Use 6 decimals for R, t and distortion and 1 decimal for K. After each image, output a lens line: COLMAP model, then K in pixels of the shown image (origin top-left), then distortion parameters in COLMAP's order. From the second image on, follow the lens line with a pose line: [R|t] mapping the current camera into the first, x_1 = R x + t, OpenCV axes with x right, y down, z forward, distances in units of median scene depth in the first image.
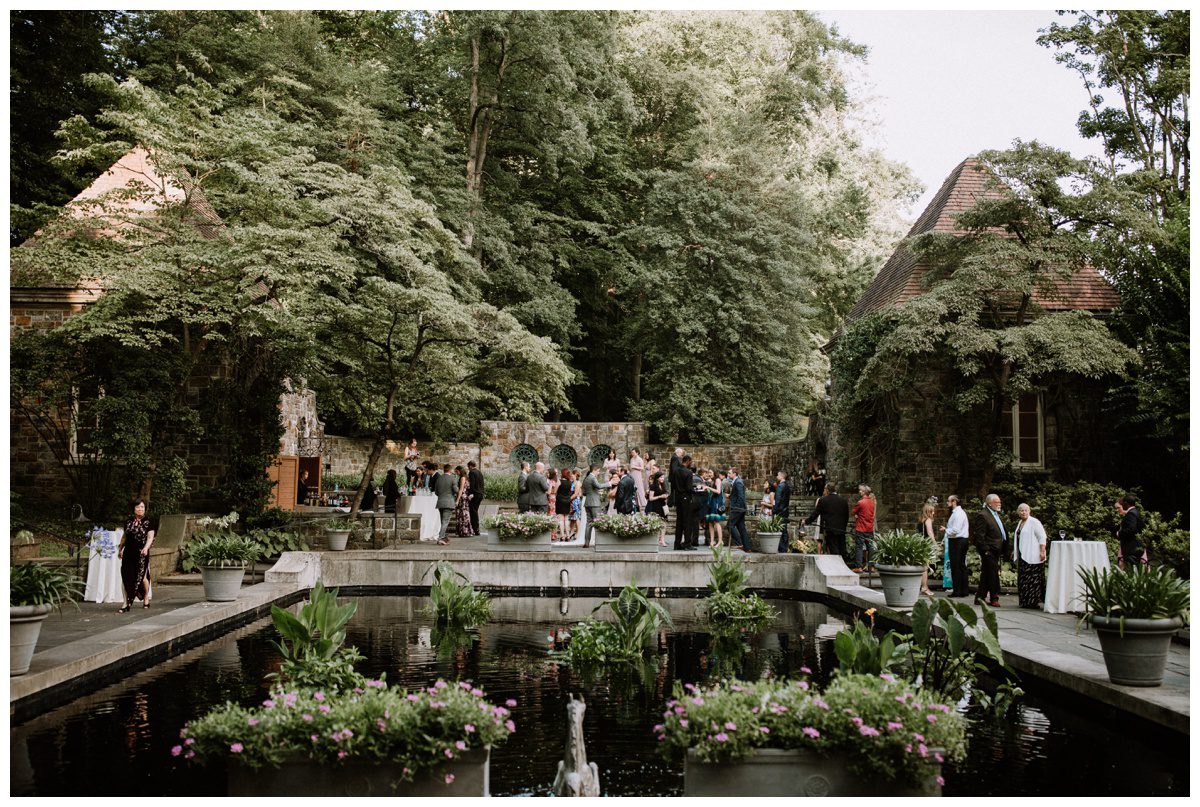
lens RADIAL K [[901.9, 0, 588.9], [0, 901.9, 448.8], [0, 0, 1]] dist [0.002592, 0.001700]
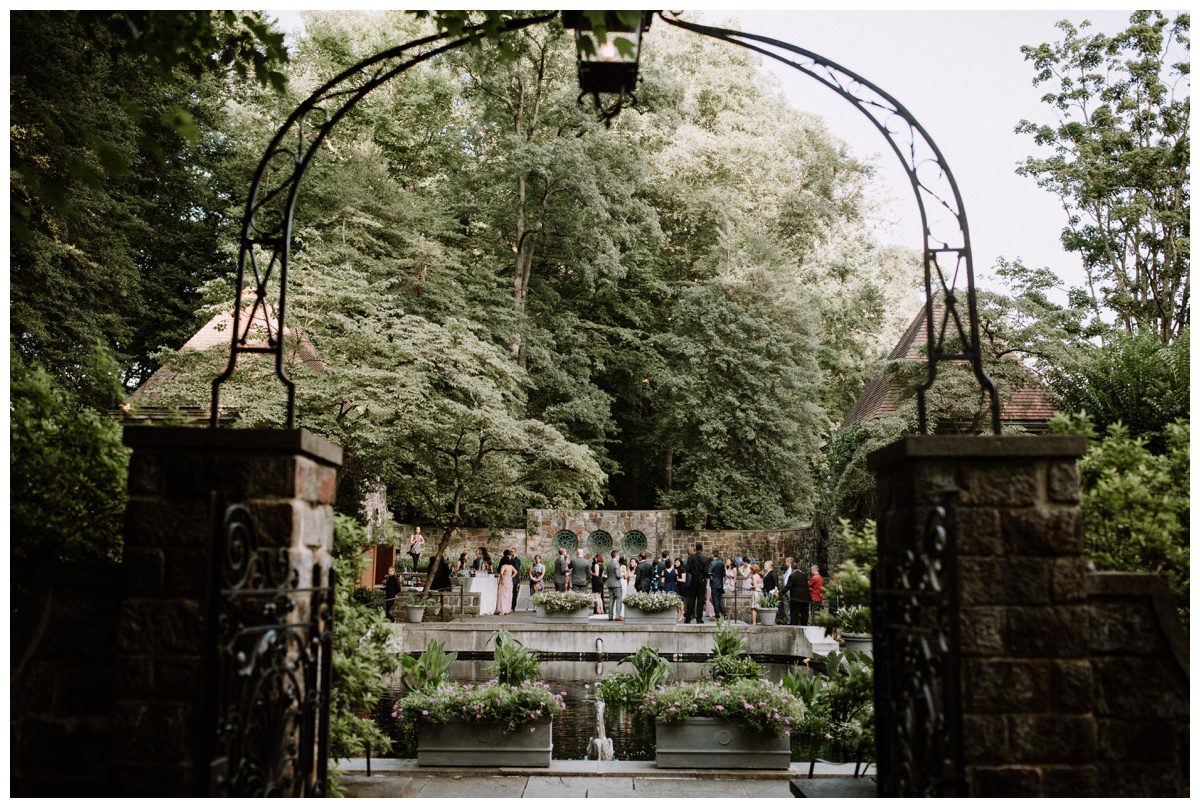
lens RADIAL K [[901.9, 0, 588.9], [0, 901.9, 449.3], [0, 0, 1]] dist [0.002592, 0.001700]
pose [[0.999032, -0.006890, -0.043445, 0.007449], [0.003159, 0.996346, -0.085353, -0.009550], [0.043875, 0.085133, 0.995403, -0.131376]]
